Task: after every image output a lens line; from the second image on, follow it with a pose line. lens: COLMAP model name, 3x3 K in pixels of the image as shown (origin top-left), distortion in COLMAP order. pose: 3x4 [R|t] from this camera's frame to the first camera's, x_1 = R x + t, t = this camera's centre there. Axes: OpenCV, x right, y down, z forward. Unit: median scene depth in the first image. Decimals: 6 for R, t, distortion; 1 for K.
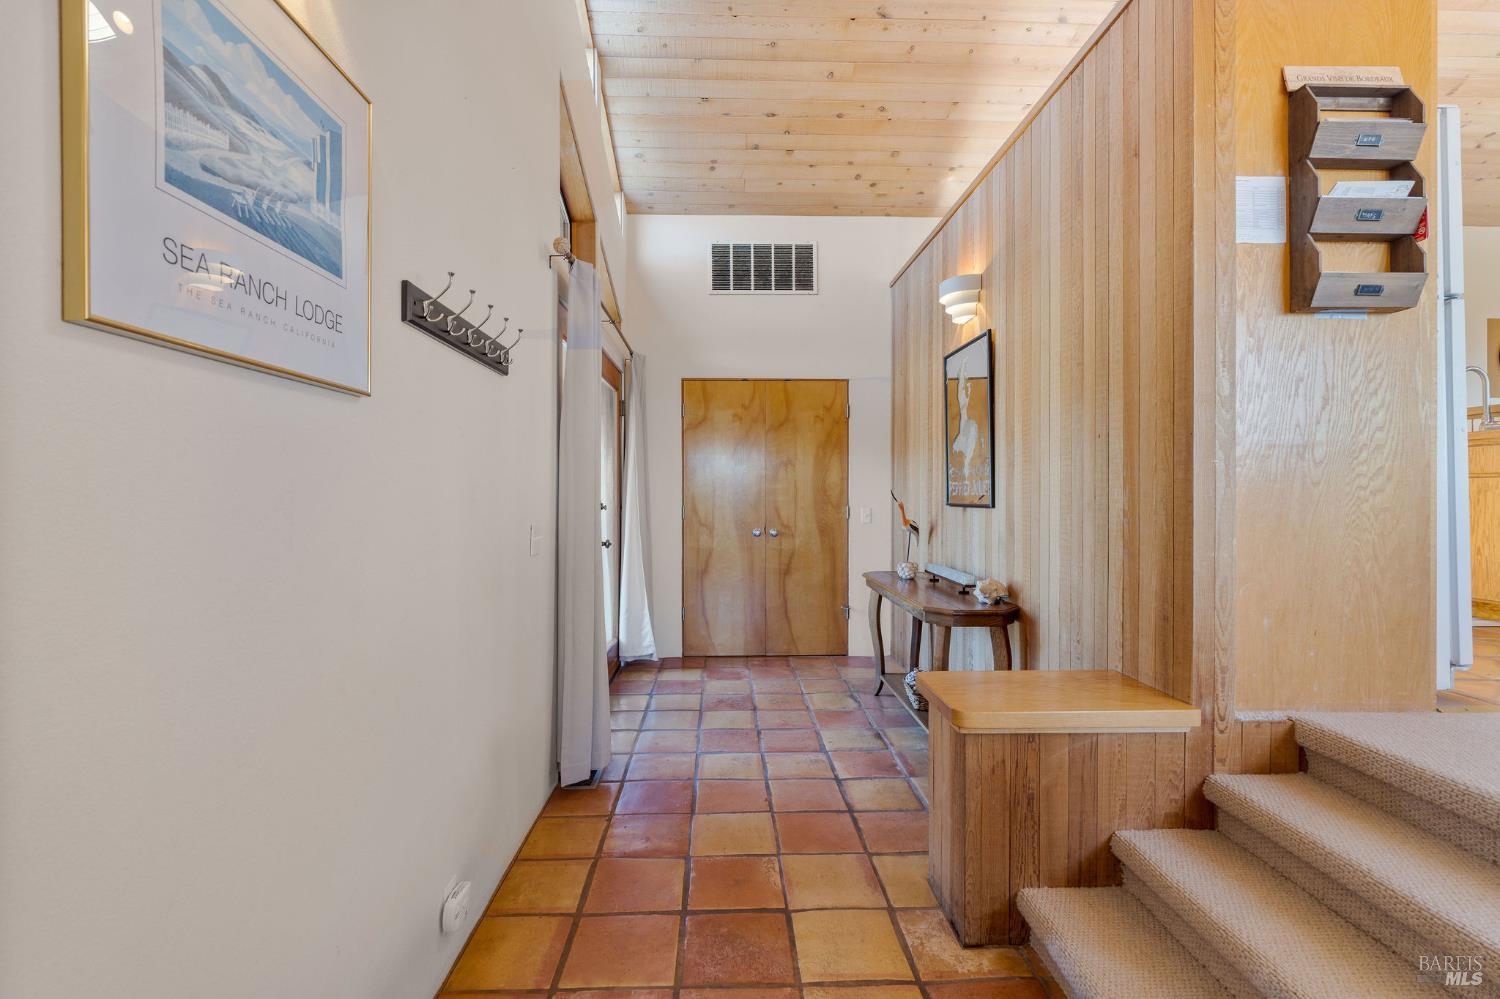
lens RADIAL K [[682.8, 0, 745.6], [0, 682.8, 482.0], [0, 0, 1]] dist [-0.002544, -0.000604]
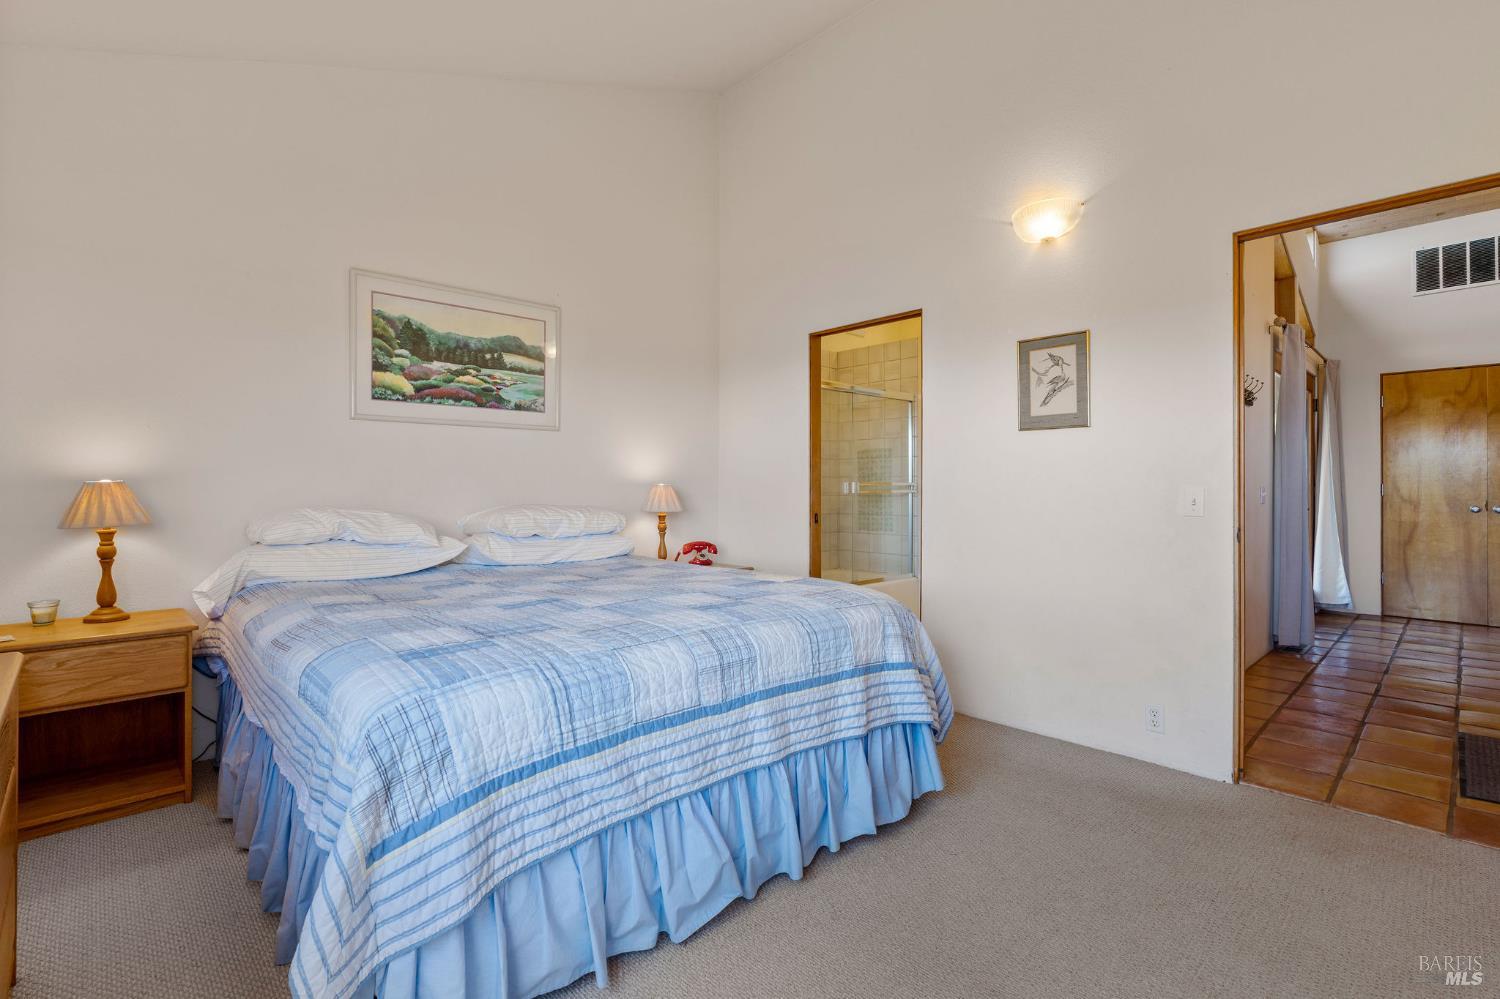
lens RADIAL K [[682.8, 0, 745.6], [0, 682.8, 482.0], [0, 0, 1]] dist [-0.002544, -0.000604]
pose [[0.660384, 0.000110, -0.750928, 0.062949], [0.010205, 0.999906, 0.009121, 0.010122], [0.750859, -0.013686, 0.660321, -0.575160]]
